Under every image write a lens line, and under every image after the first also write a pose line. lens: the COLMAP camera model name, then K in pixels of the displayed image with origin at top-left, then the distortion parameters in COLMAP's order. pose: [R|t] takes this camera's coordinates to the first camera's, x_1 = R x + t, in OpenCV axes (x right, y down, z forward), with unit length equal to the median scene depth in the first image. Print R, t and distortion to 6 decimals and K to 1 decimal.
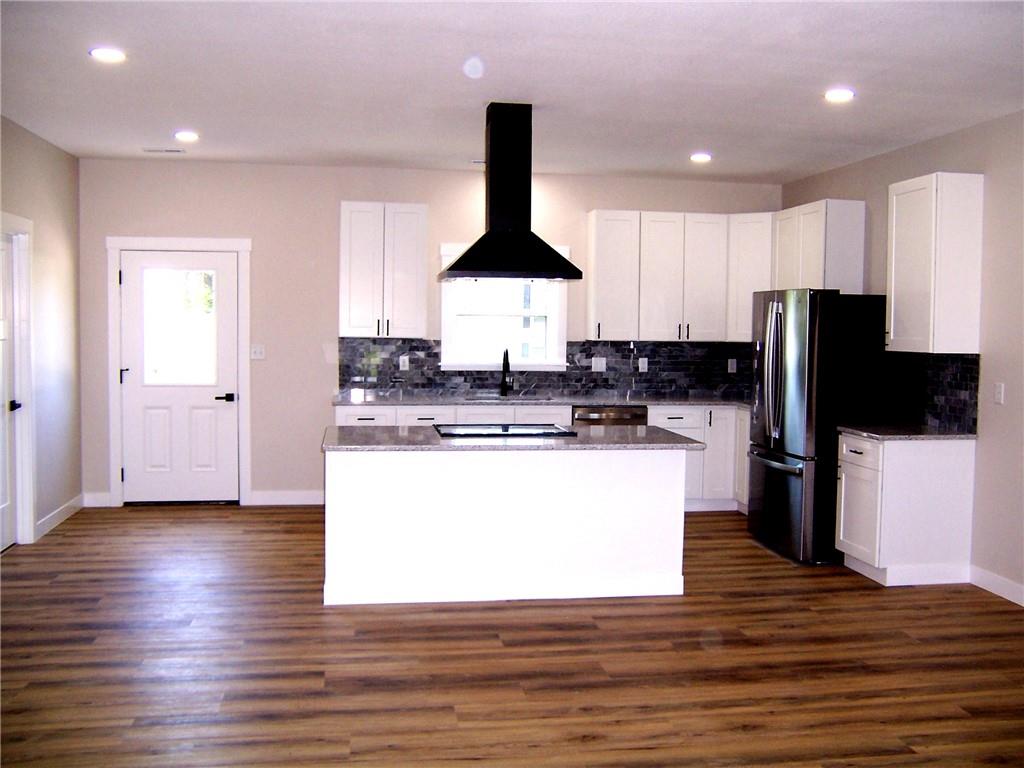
lens RADIAL K [[1019.5, 0, 536.1], [0, 1019.5, 377.9], [0, 0, 1]] dist [-0.107327, 0.177552]
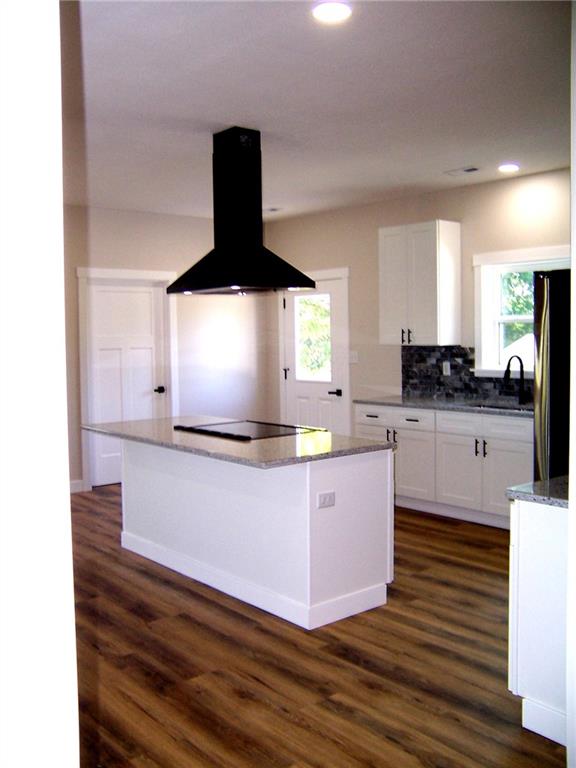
lens RADIAL K [[764.6, 0, 282.7], [0, 764.6, 366.3], [0, 0, 1]] dist [-0.107327, 0.177552]
pose [[0.492415, 0.015263, -0.870227, 0.499468], [-0.033249, 0.999446, -0.001284, -0.010404], [0.869725, 0.029566, 0.492650, 0.458468]]
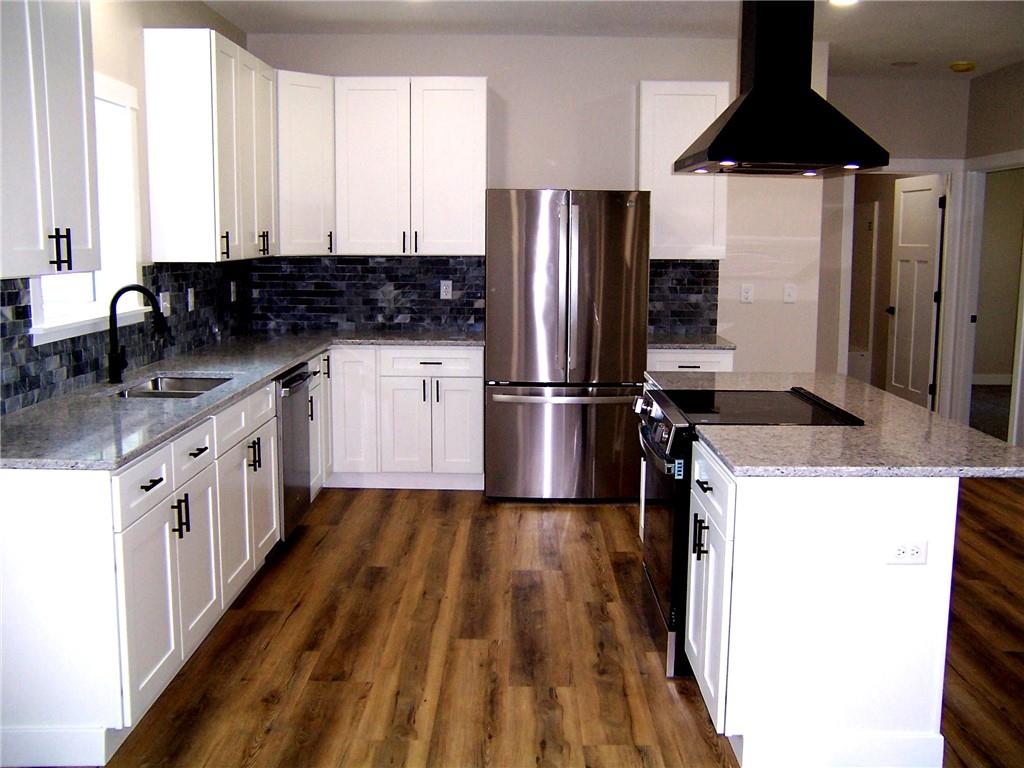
lens RADIAL K [[1019.5, 0, 536.1], [0, 1019.5, 377.9], [0, 0, 1]] dist [-0.107327, 0.177552]
pose [[0.160100, -0.148696, 0.975837, -0.485022], [0.048953, 0.988568, 0.142604, -0.045199], [-0.985886, 0.024939, 0.165549, 0.743649]]
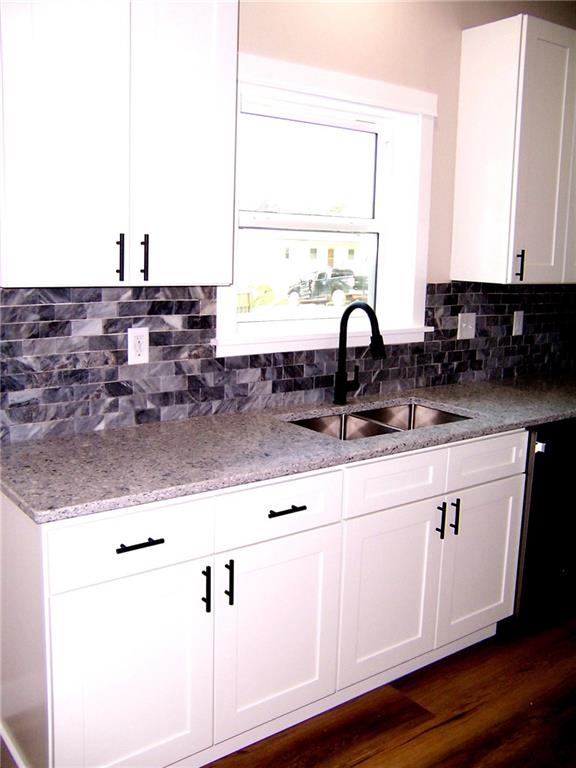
lens RADIAL K [[764.6, 0, 282.7], [0, 764.6, 366.3], [0, 0, 1]] dist [-0.107327, 0.177552]
pose [[0.889288, -0.059360, 0.453478, -0.218630], [0.007995, 0.993408, 0.114357, -0.040838], [-0.457277, -0.098071, 0.883900, 0.727265]]
